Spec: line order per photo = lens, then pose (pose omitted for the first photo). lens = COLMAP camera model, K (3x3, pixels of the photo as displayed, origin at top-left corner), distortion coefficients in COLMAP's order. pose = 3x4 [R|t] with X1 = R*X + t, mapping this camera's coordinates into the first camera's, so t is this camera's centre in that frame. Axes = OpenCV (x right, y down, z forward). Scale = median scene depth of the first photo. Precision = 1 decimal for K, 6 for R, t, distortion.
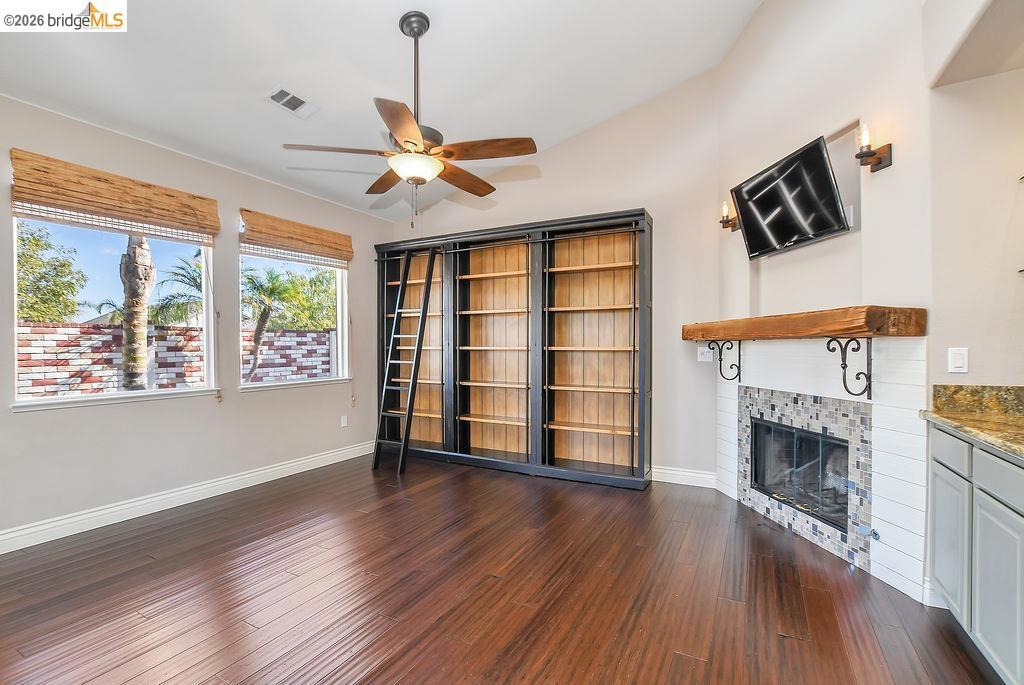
lens RADIAL K [[474.6, 0, 515.9], [0, 474.6, 356.7], [0, 0, 1]] dist [0.031760, 0.000129]
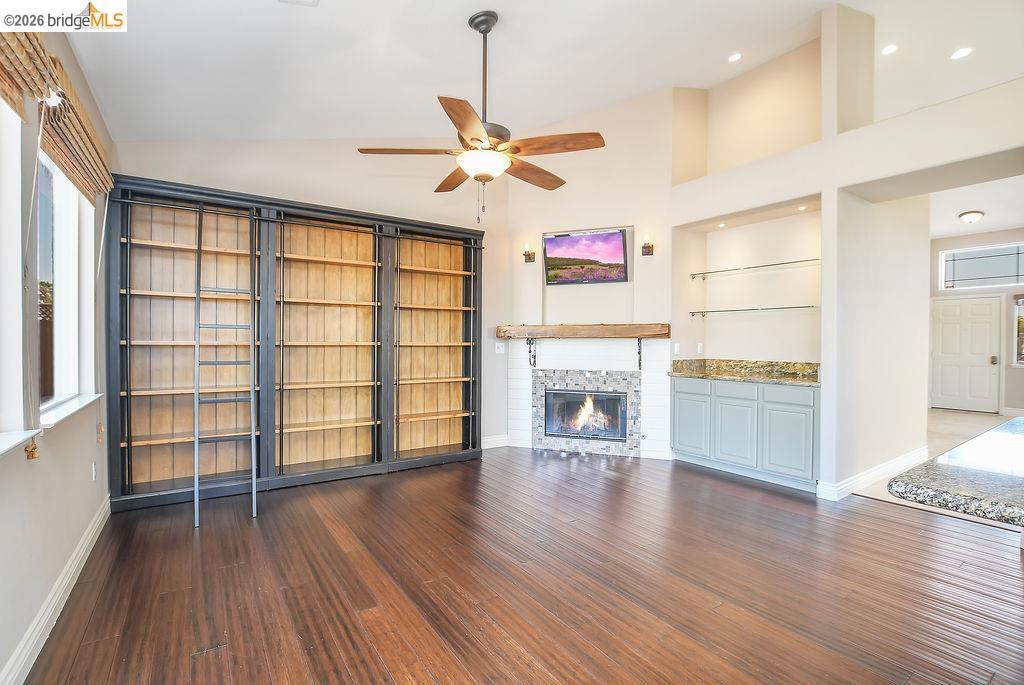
lens RADIAL K [[464.7, 0, 511.3], [0, 464.7, 345.9], [0, 0, 1]] dist [-0.023951, 0.000570]
pose [[0.487838, -0.010341, 0.872873, -0.676010], [0.015232, 0.999878, 0.003333, -0.012653], [-0.872802, 0.011670, 0.487936, 0.306479]]
